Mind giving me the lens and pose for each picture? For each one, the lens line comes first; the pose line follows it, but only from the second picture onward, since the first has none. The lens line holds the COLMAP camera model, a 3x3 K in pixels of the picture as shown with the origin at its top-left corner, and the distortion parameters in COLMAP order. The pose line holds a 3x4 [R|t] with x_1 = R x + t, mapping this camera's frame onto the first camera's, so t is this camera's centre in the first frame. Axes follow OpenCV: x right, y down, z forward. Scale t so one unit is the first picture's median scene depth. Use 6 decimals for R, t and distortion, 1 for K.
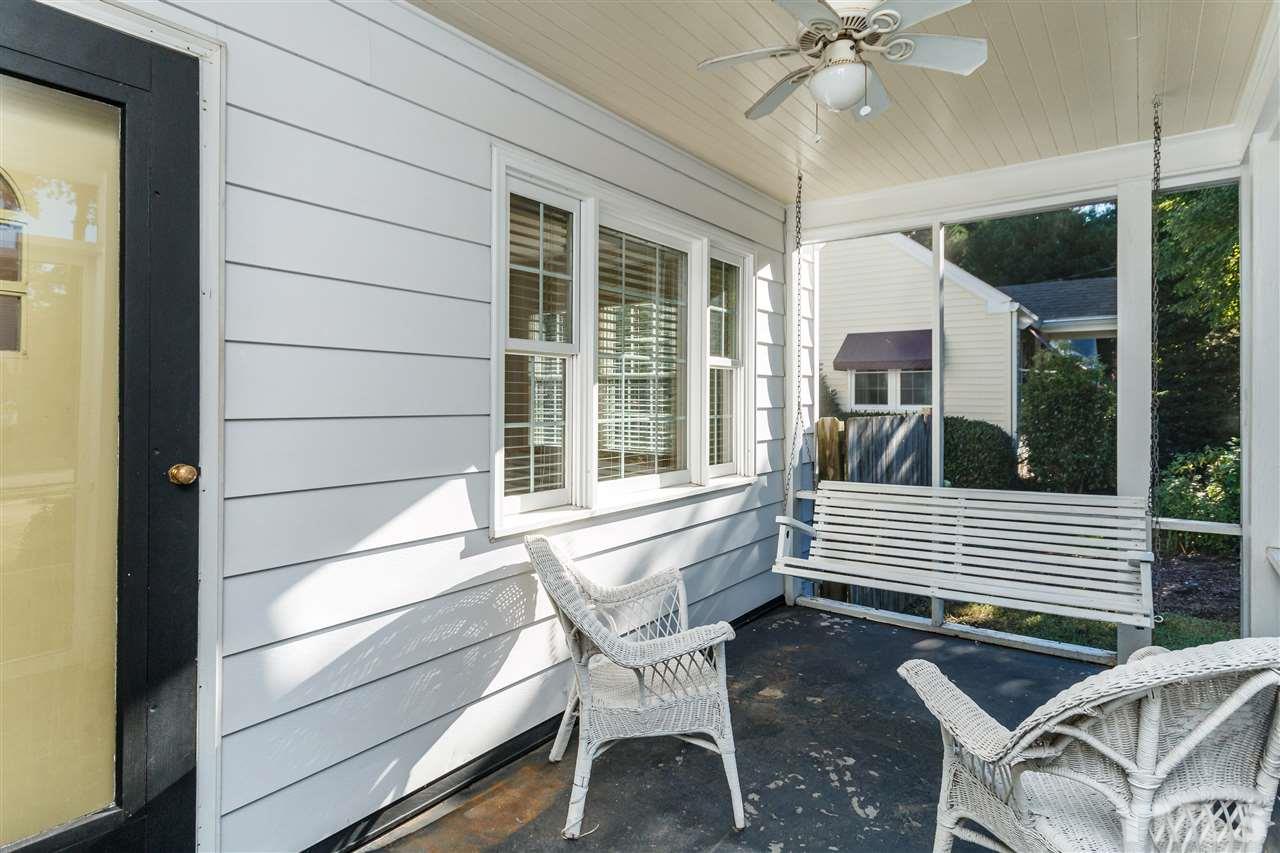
lens RADIAL K [[698.9, 0, 641.8], [0, 698.9, 404.9], [0, 0, 1]] dist [0.001960, 0.000399]
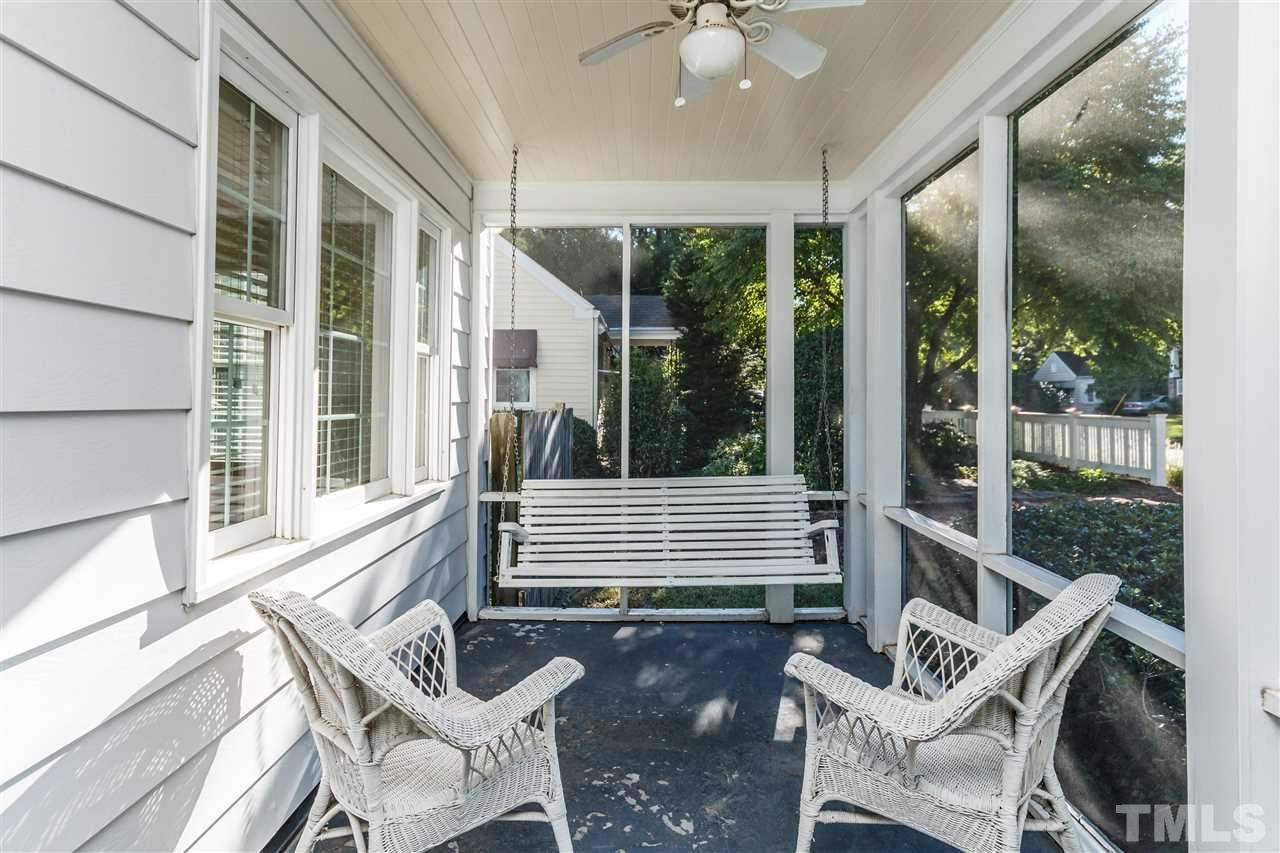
lens RADIAL K [[695.4, 0, 659.4], [0, 695.4, 385.9], [0, 0, 1]] dist [0.001067, -0.000043]
pose [[0.800928, 0.012420, 0.598632, -0.217735], [0.002490, 0.999707, -0.024072, 0.008011], [-0.598755, 0.020771, 0.800663, 0.205557]]
